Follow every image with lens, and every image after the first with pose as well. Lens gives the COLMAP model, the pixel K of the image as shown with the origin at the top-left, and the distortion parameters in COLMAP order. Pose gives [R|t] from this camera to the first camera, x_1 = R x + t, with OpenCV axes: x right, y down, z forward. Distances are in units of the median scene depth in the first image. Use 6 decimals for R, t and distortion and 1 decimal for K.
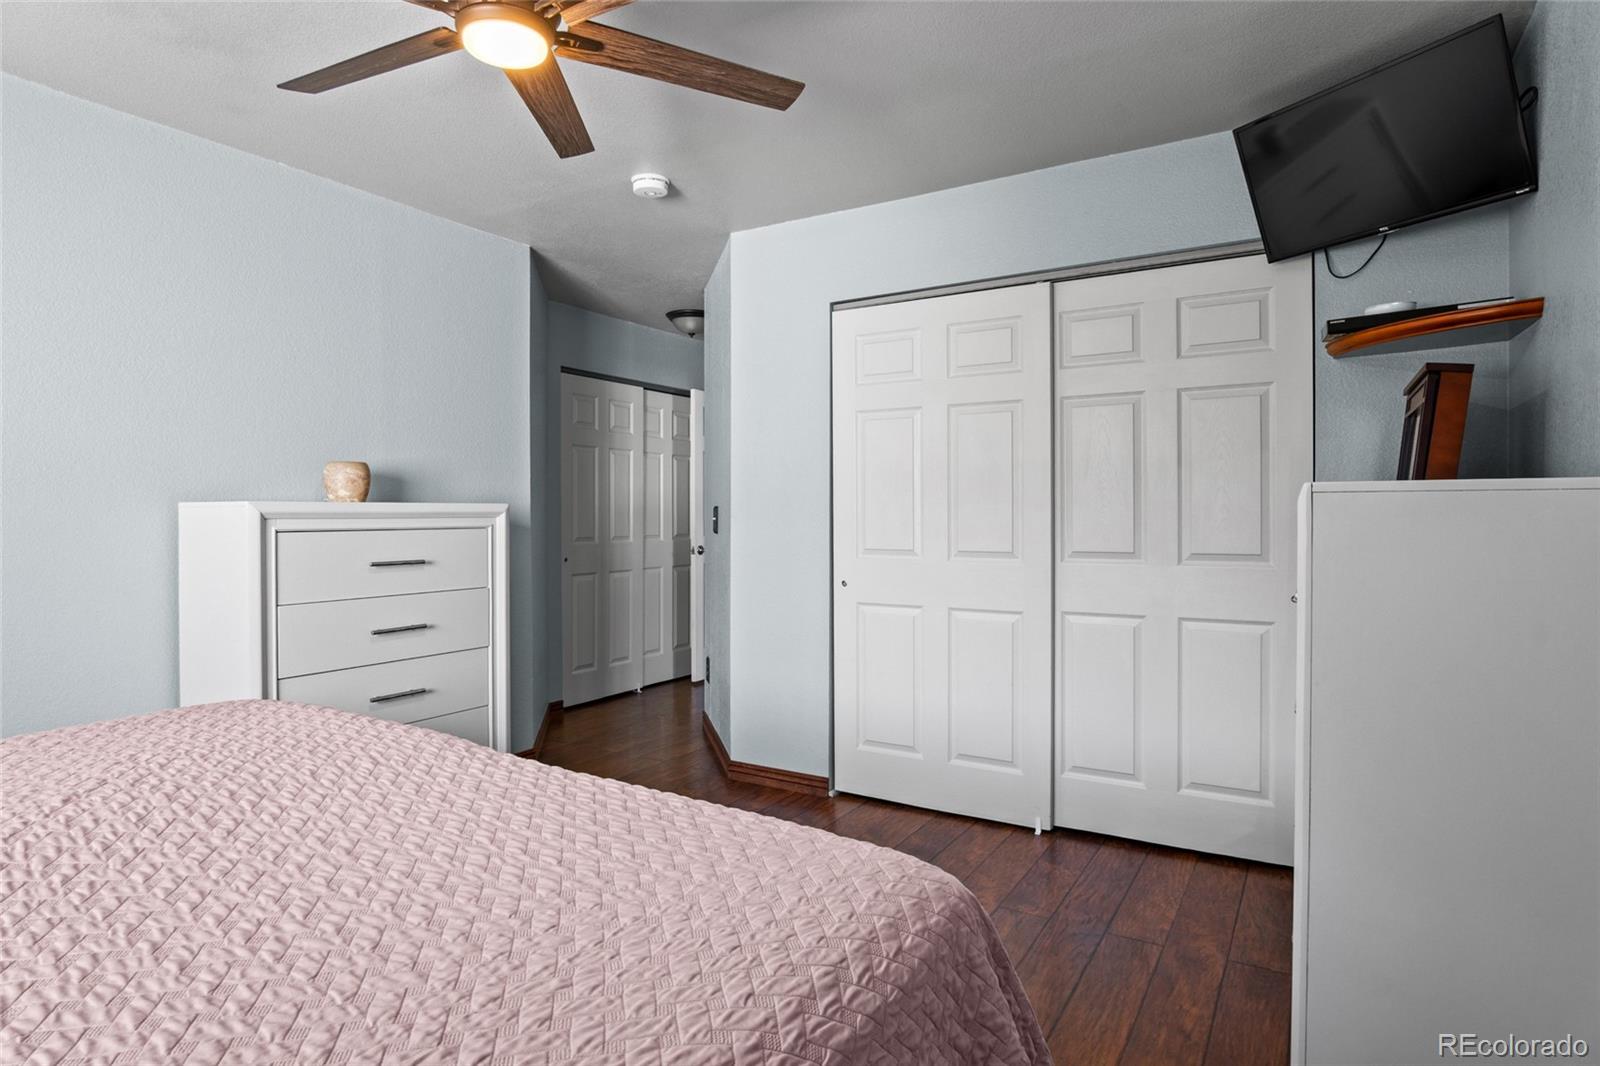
lens RADIAL K [[871.2, 0, 791.6], [0, 871.2, 513.8], [0, 0, 1]] dist [-0.032612, 0.008047]
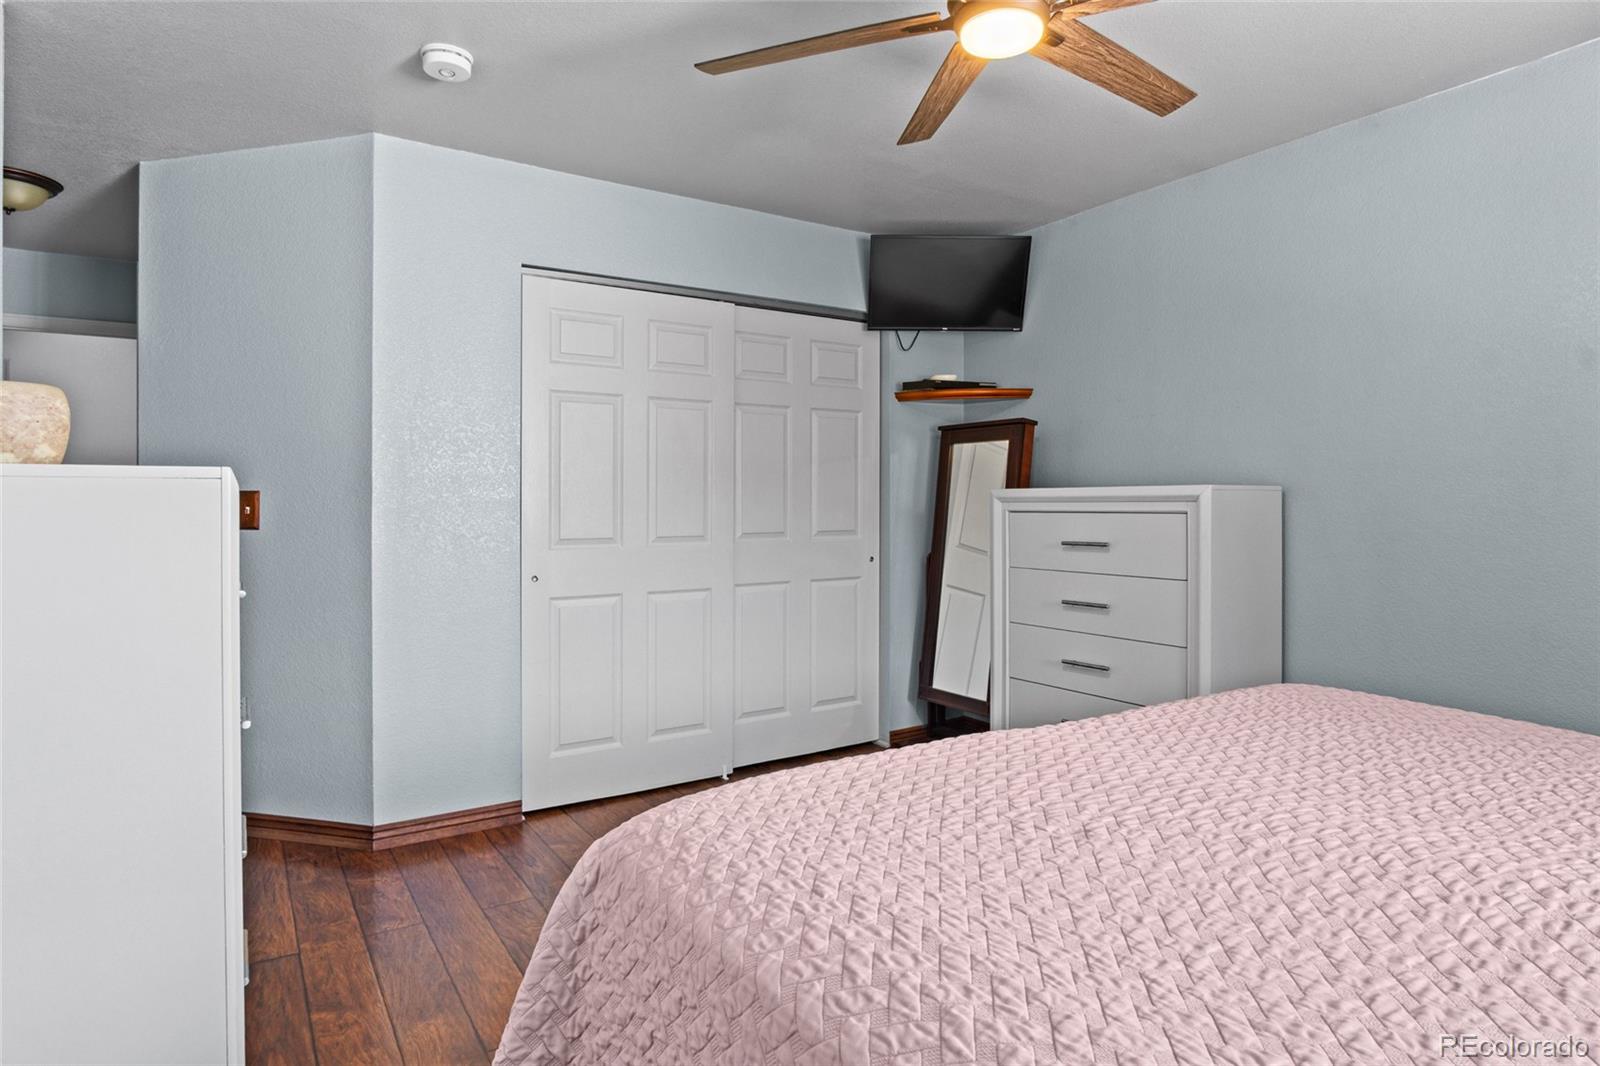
lens RADIAL K [[871.2, 0, 791.6], [0, 871.2, 513.8], [0, 0, 1]] dist [-0.032612, 0.008047]
pose [[0.415639, -0.008634, 0.909489, -0.711327], [-0.004525, 0.999923, 0.011561, 0.002472], [-0.909518, -0.008920, 0.415568, 0.430647]]
